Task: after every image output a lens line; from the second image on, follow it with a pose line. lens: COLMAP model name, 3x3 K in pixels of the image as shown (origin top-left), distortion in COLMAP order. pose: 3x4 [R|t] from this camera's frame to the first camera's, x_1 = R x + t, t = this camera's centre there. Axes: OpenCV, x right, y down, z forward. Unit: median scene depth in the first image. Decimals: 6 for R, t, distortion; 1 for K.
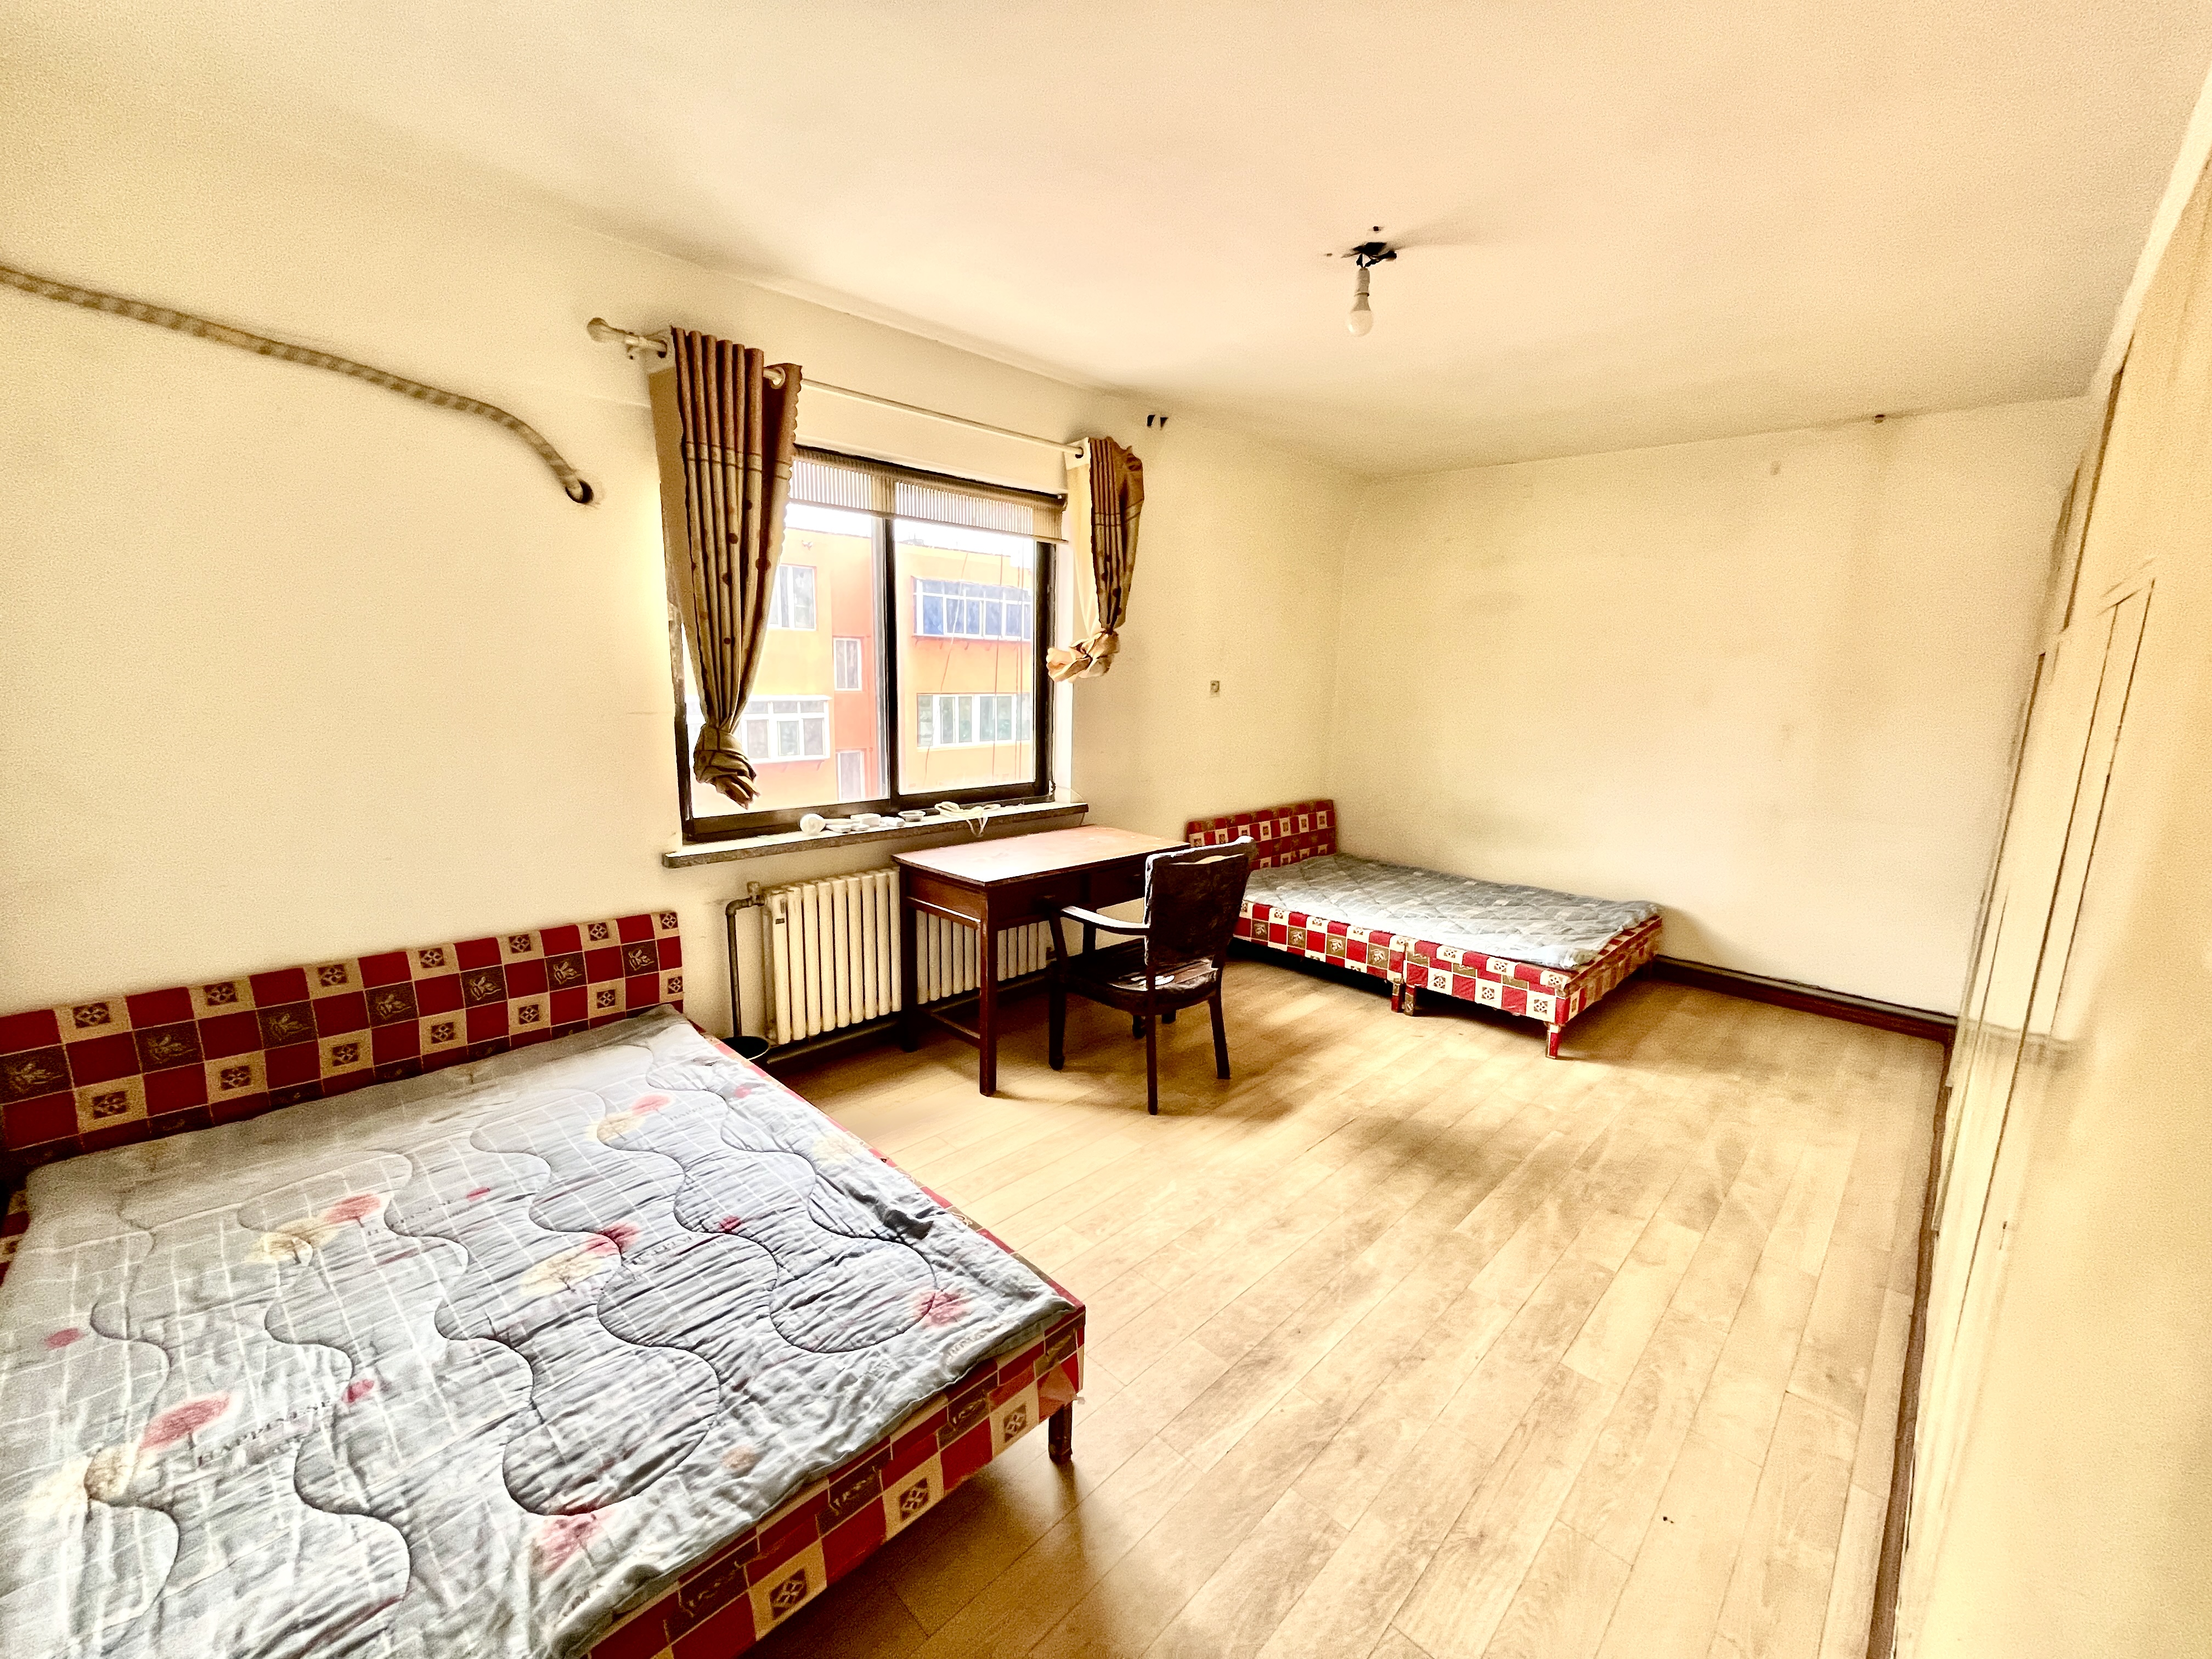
lens RADIAL K [[890.7, 0, 1106.0], [0, 890.7, 829.5], [0, 0, 1]] dist [0.000759, -0.000070]
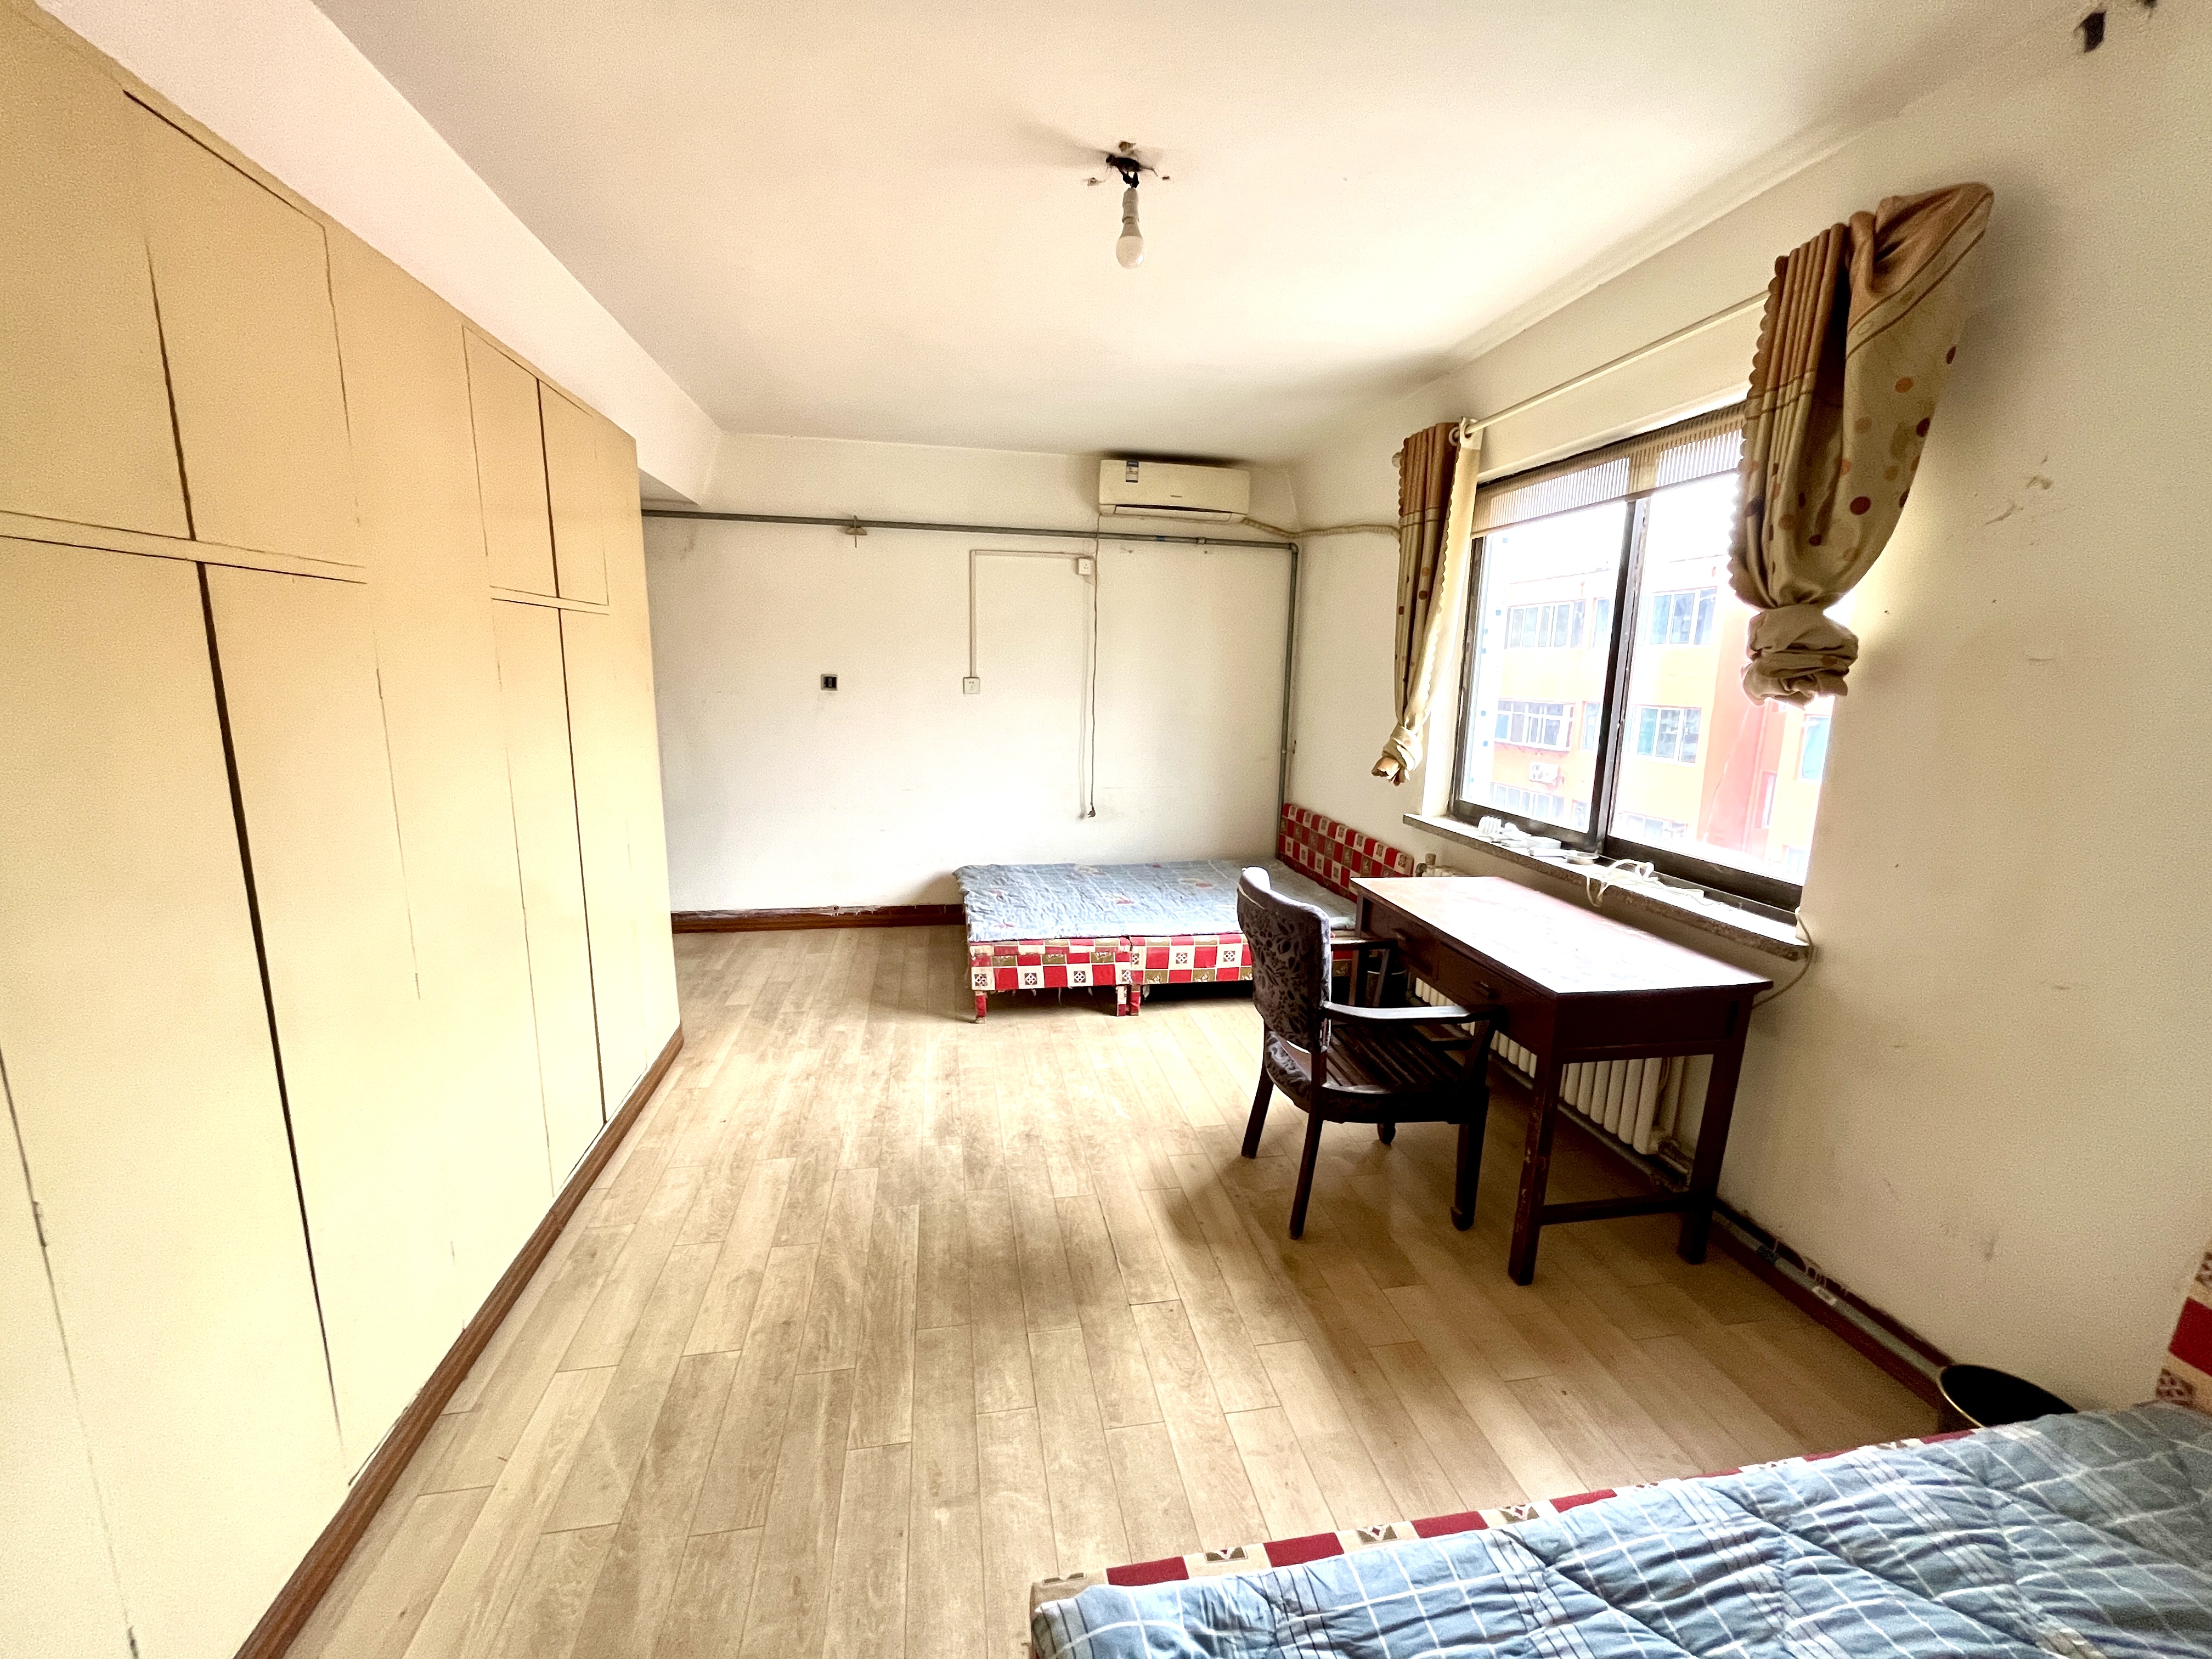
lens RADIAL K [[890.7, 0, 1106.0], [0, 890.7, 829.5], [0, 0, 1]] dist [0.000759, -0.000070]
pose [[-0.574175, 0.116595, -0.810388, 0.909711], [-0.179131, 0.947937, 0.263303, -0.230769], [0.798896, 0.296347, -0.523396, 1.375073]]
